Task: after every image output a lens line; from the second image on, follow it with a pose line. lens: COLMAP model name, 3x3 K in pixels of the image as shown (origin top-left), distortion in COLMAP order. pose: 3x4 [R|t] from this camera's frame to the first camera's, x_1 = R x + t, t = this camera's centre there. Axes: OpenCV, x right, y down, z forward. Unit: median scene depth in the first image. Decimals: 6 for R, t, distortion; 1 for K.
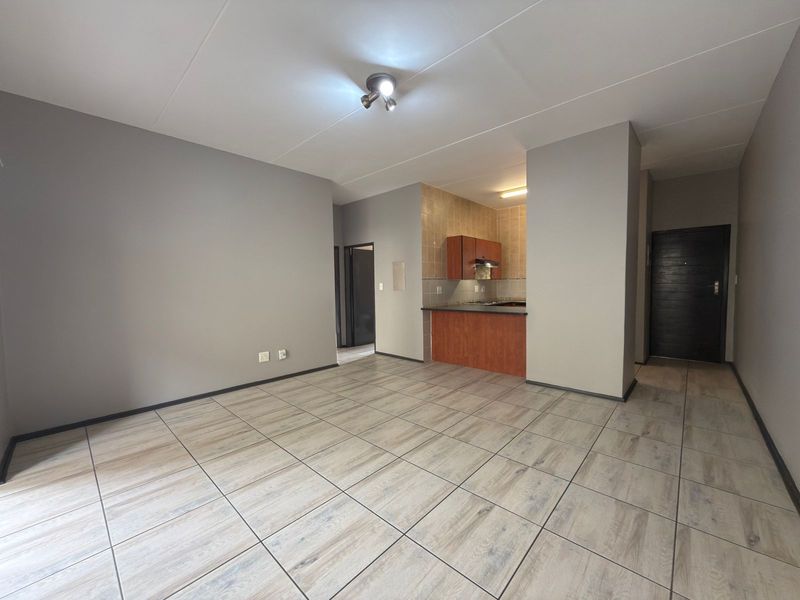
lens RADIAL K [[318.6, 0, 401.5], [0, 318.6, 301.6], [0, 0, 1]] dist [0.000328, 0.000013]
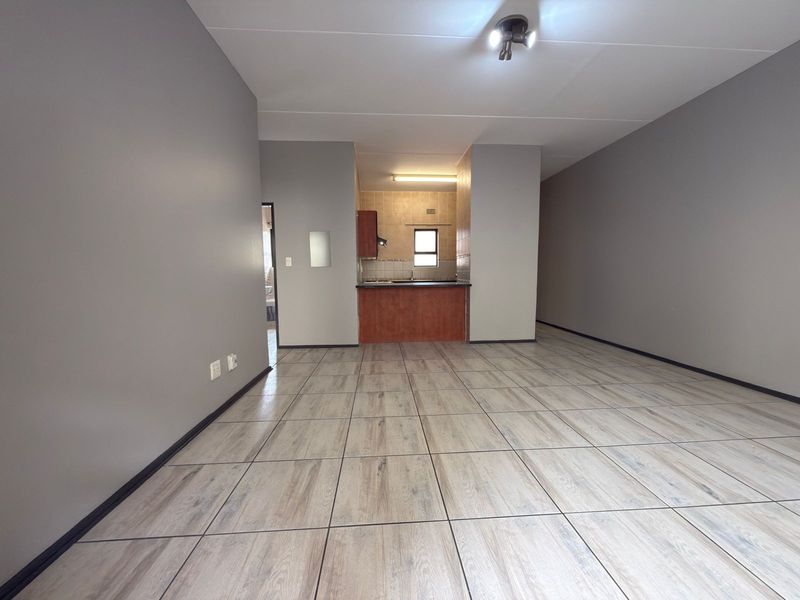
lens RADIAL K [[318.6, 0, 401.5], [0, 318.6, 301.6], [0, 0, 1]] dist [0.000328, 0.000013]
pose [[0.686837, -0.056441, 0.724617, -0.839025], [0.038167, 0.998406, 0.041589, 0.053680], [-0.725809, -0.000909, 0.687896, 0.493032]]
